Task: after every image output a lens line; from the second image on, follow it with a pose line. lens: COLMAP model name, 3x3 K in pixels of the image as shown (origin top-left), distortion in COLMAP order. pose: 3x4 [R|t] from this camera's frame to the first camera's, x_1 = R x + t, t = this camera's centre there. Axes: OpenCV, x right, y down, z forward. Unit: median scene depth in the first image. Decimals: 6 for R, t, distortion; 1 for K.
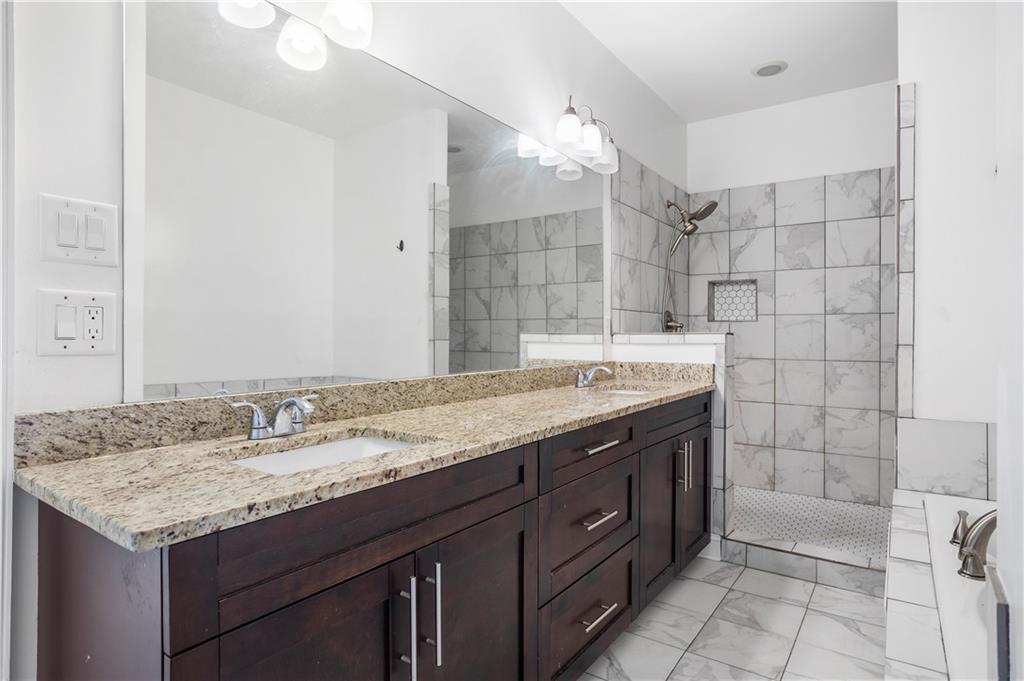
lens RADIAL K [[571.7, 0, 511.8], [0, 571.7, 337.1], [0, 0, 1]] dist [-0.003327, 0.003225]
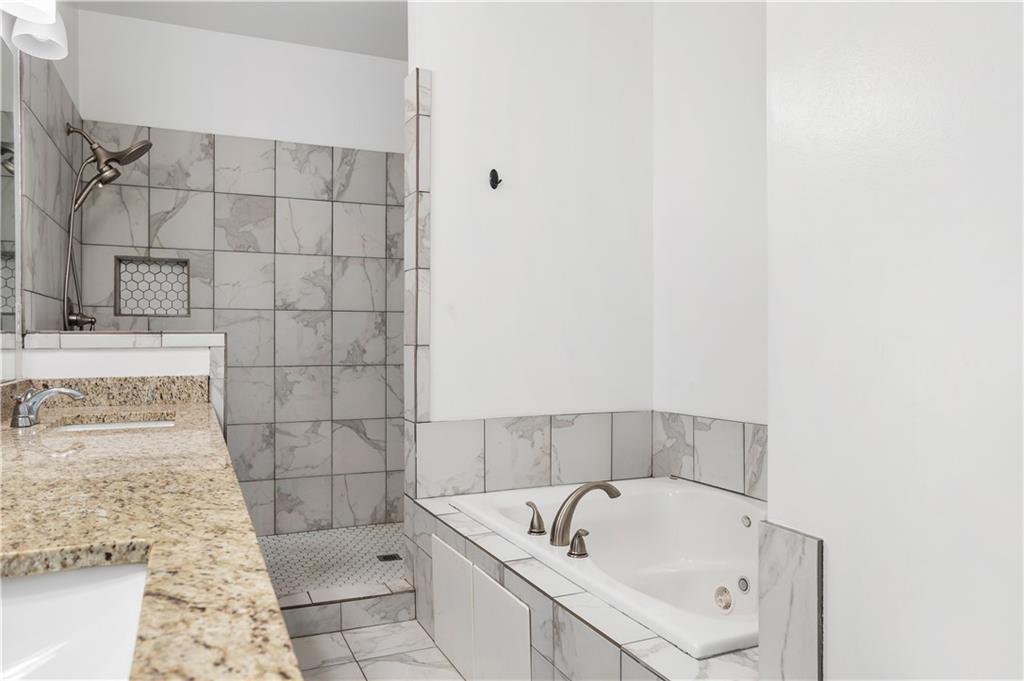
lens RADIAL K [[752.8, 0, 514.4], [0, 752.8, 340.3], [0, 0, 1]] dist [0.005738, 0.007997]
pose [[0.520449, -0.004715, 0.853880, -0.199203], [0.004217, 0.999987, 0.002952, 0.001707], [-0.853882, 0.002064, 0.520462, 0.148886]]
